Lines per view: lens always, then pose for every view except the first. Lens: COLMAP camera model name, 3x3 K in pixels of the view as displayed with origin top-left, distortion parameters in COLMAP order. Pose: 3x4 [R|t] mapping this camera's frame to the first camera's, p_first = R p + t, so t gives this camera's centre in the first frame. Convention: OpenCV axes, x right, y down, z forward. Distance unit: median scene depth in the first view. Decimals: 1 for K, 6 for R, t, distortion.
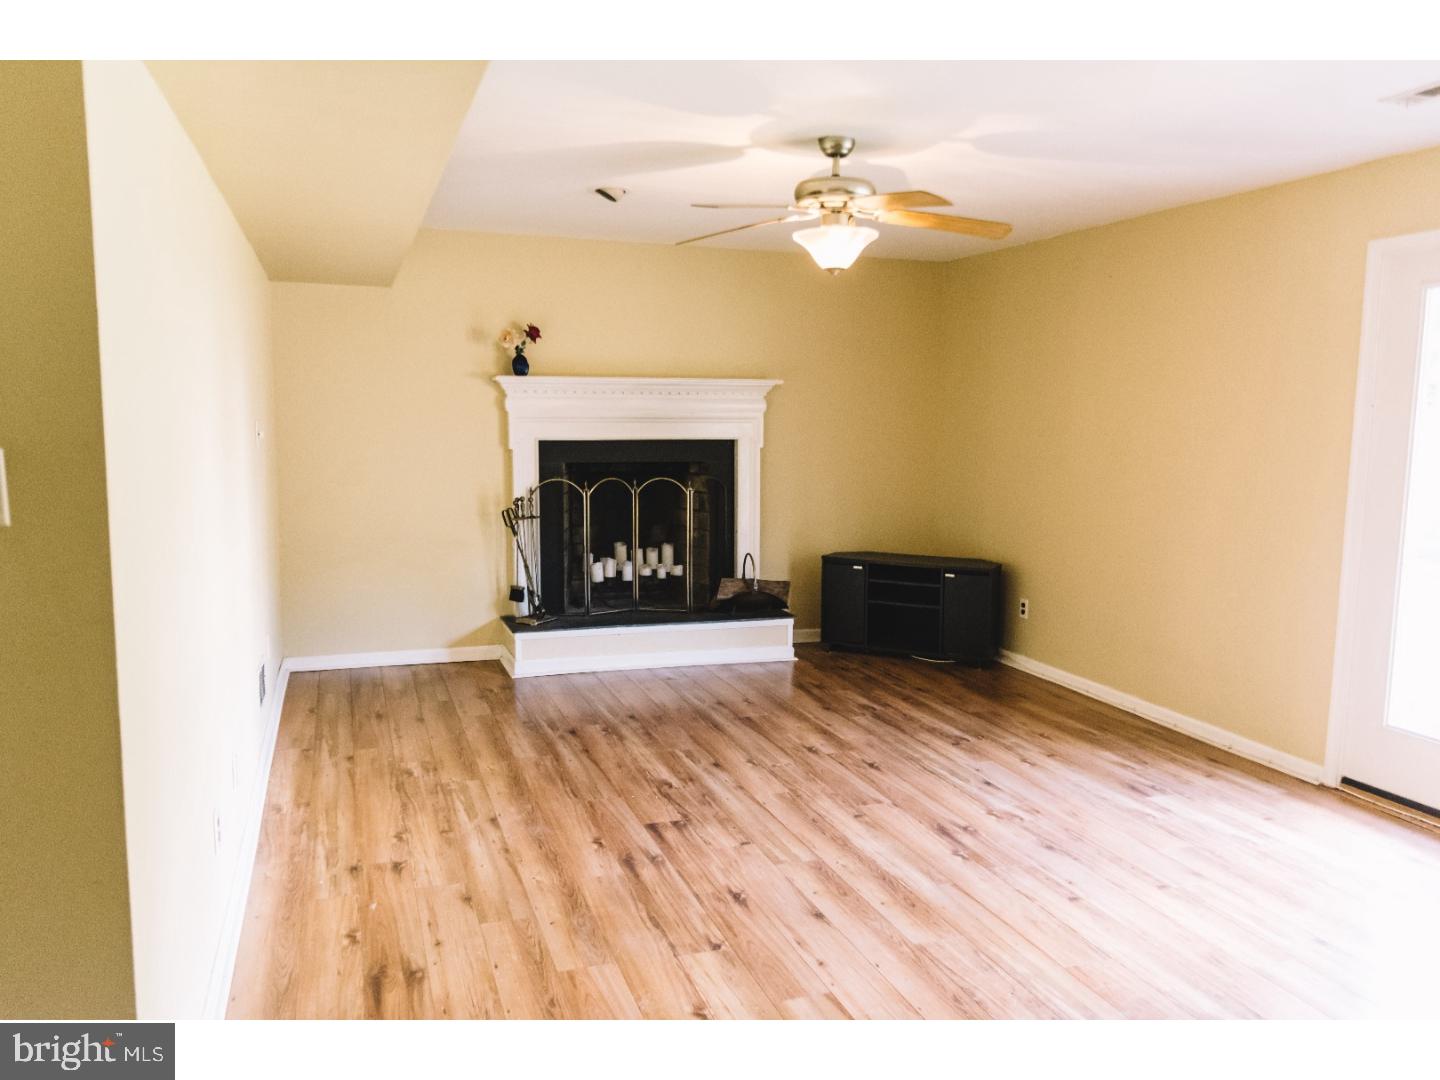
lens RADIAL K [[1130.0, 0, 720.0], [0, 1130.0, 540.0], [0, 0, 1]] dist [0.000671, 0.002707]
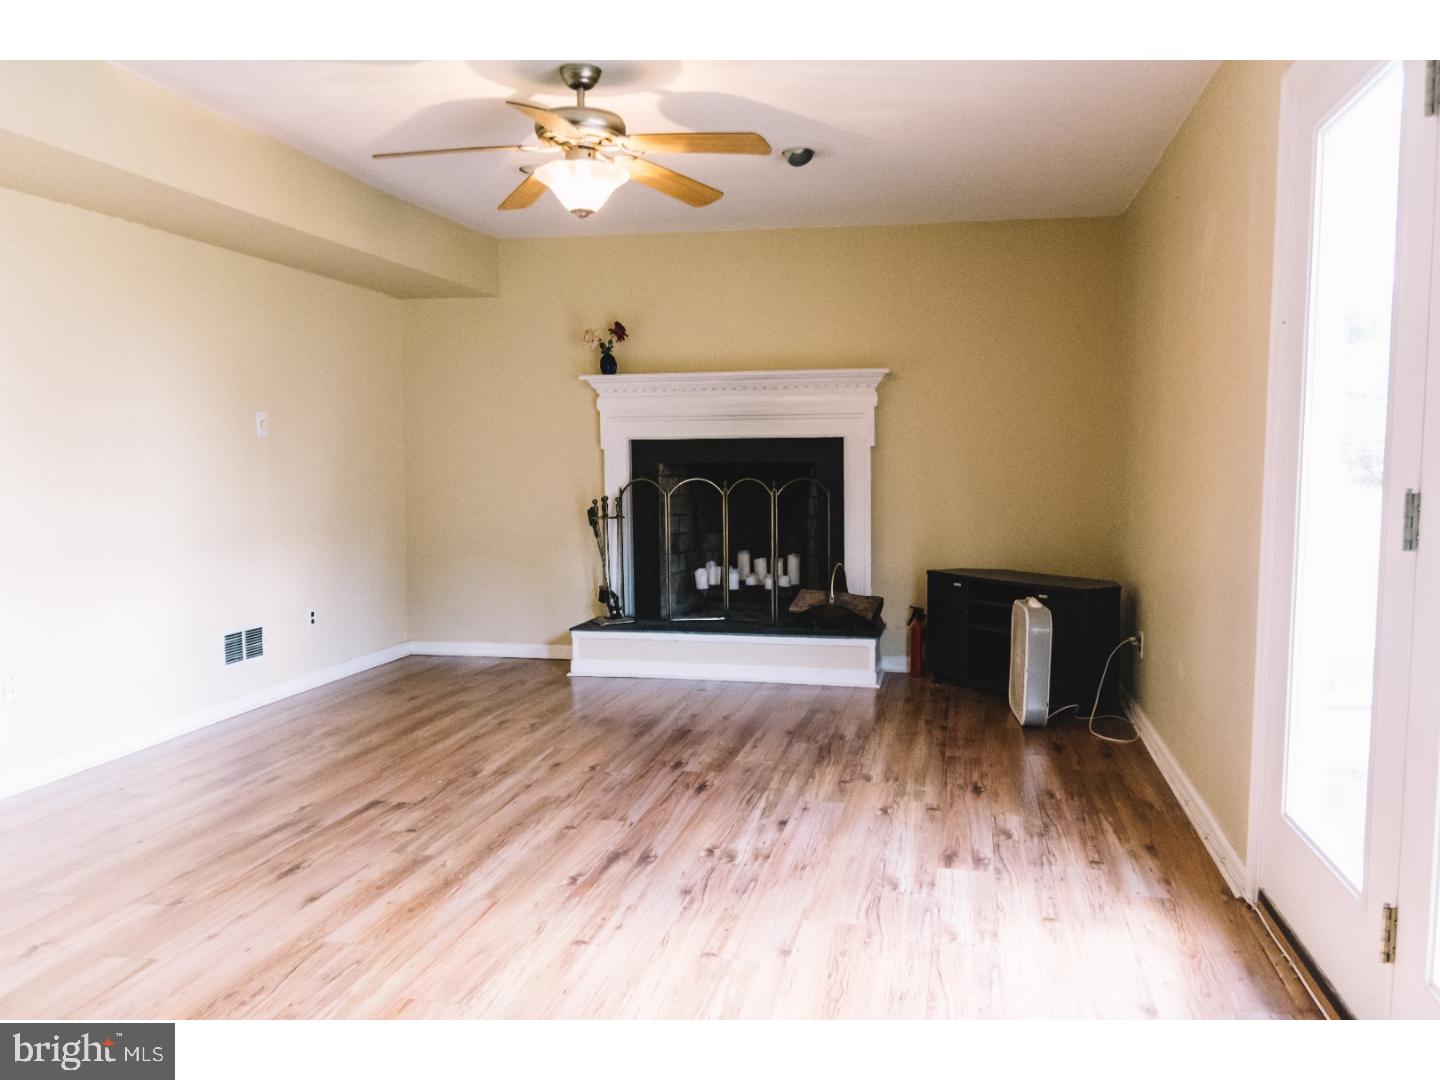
lens RADIAL K [[1162.4, 0, 721.3], [0, 1162.4, 531.8], [0, 0, 1]] dist [0.003044, -0.001626]
pose [[0.863768, 0.019481, -0.503514, 0.509689], [-0.046831, 0.998031, -0.041725, 0.037084], [0.501710, 0.059621, 0.862979, 0.206251]]
